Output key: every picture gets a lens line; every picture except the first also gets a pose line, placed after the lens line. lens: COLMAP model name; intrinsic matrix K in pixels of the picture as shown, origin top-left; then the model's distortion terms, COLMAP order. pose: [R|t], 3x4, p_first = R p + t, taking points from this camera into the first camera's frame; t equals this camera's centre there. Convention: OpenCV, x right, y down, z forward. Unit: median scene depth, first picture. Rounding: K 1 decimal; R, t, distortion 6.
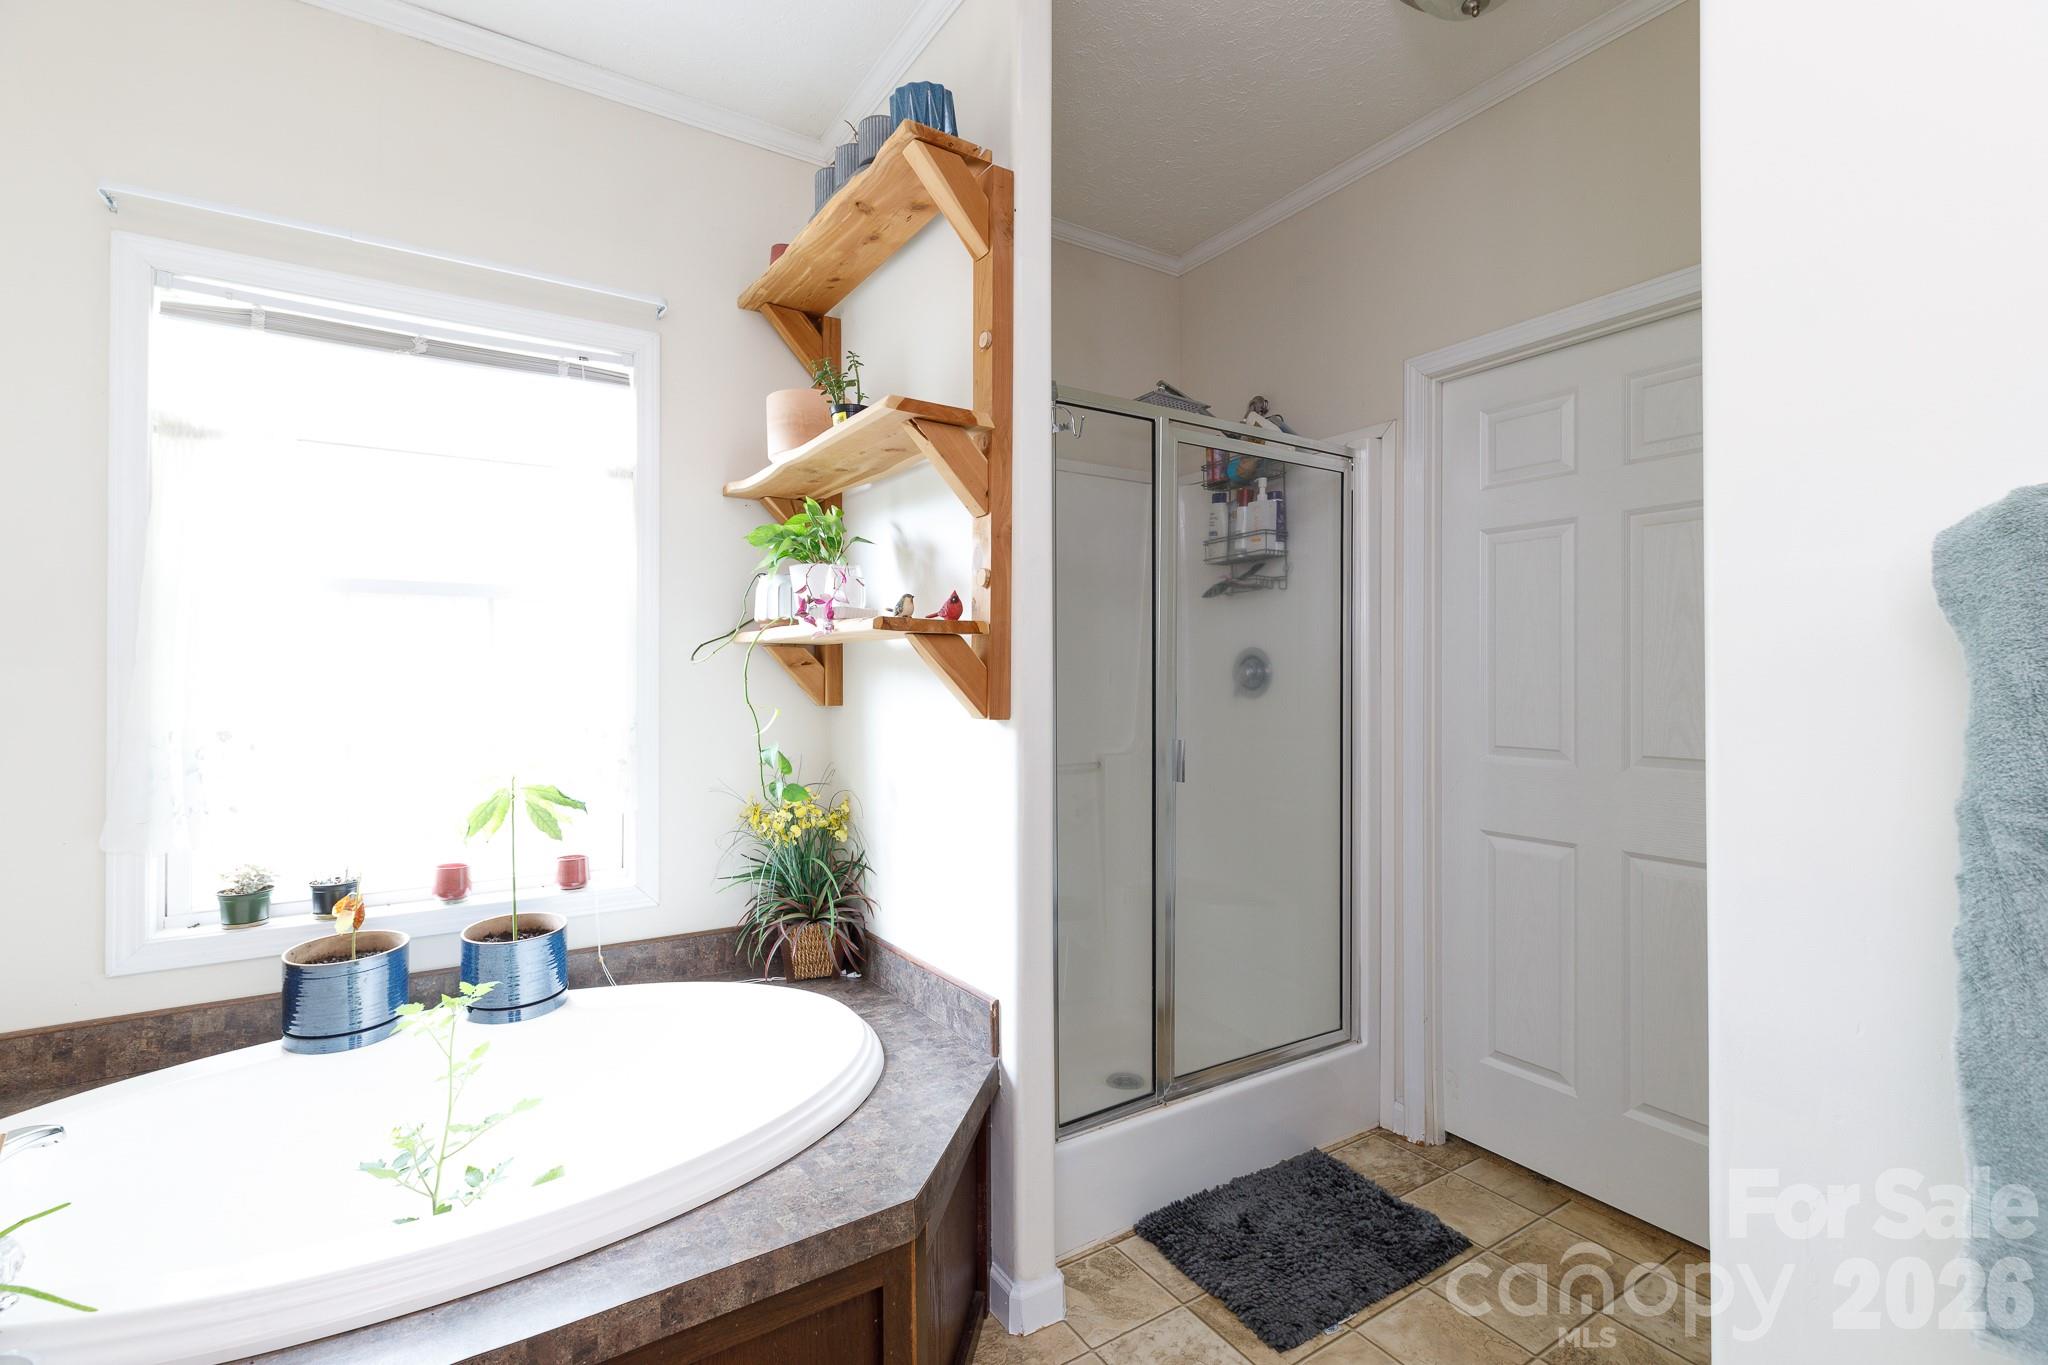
lens RADIAL K [[921.0, 0, 1021.7], [0, 921.0, 669.3], [0, 0, 1]] dist [0.002184, 0.000859]
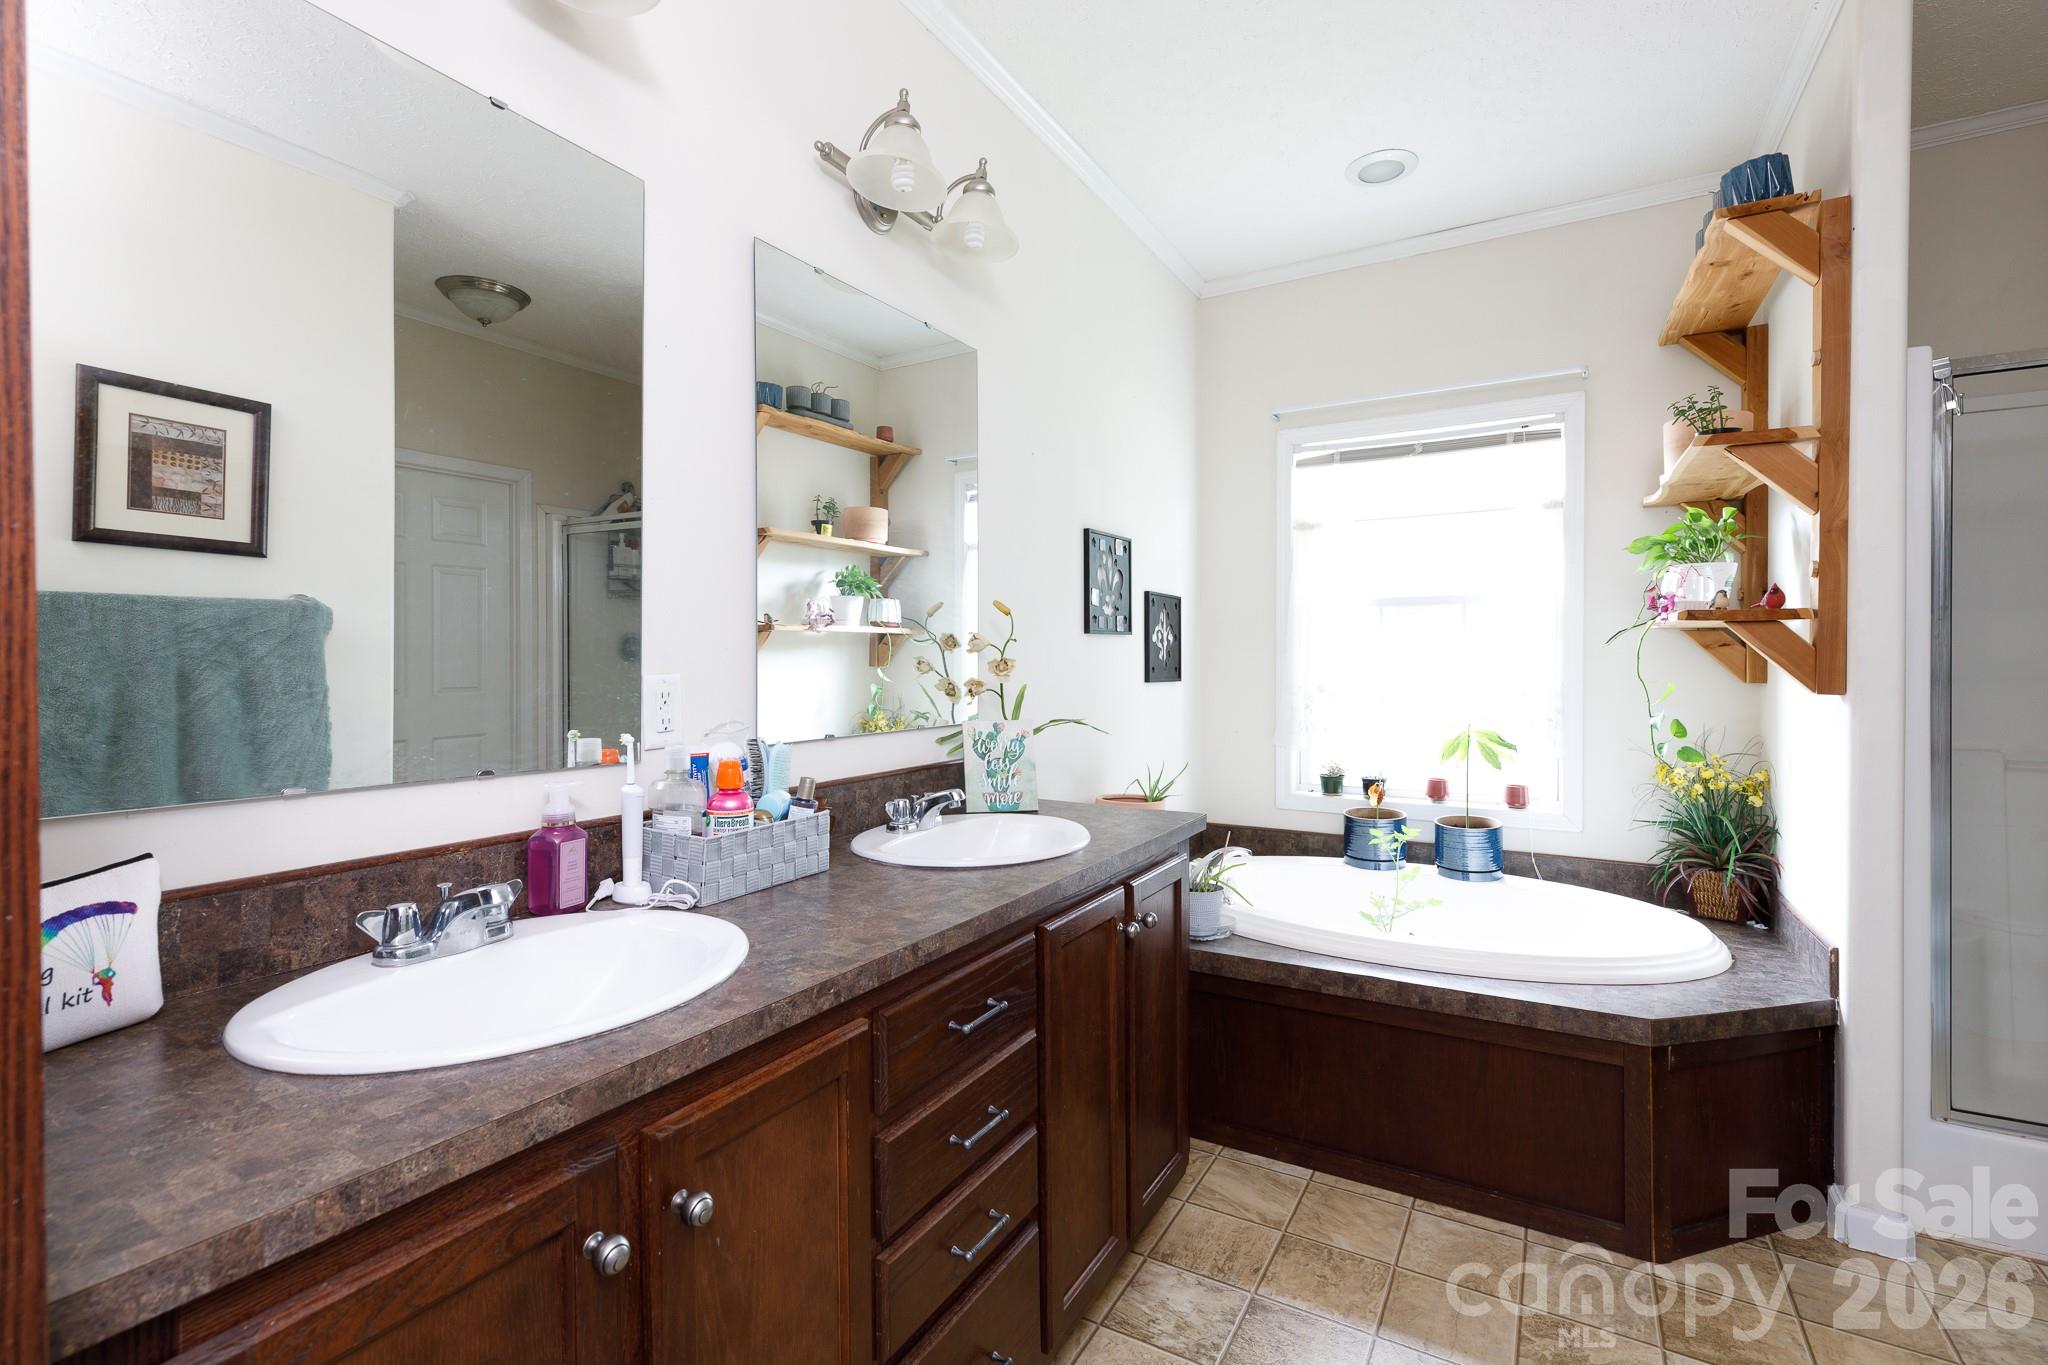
lens RADIAL K [[921.0, 0, 1038.2], [0, 921.0, 667.3], [0, 0, 1]] dist [0.002184, 0.000859]
pose [[0.468264, 0.008190, -0.883550, 0.466282], [0.005931, 0.999905, 0.012412, 0.001817], [0.883569, -0.011052, 0.468171, -0.339726]]
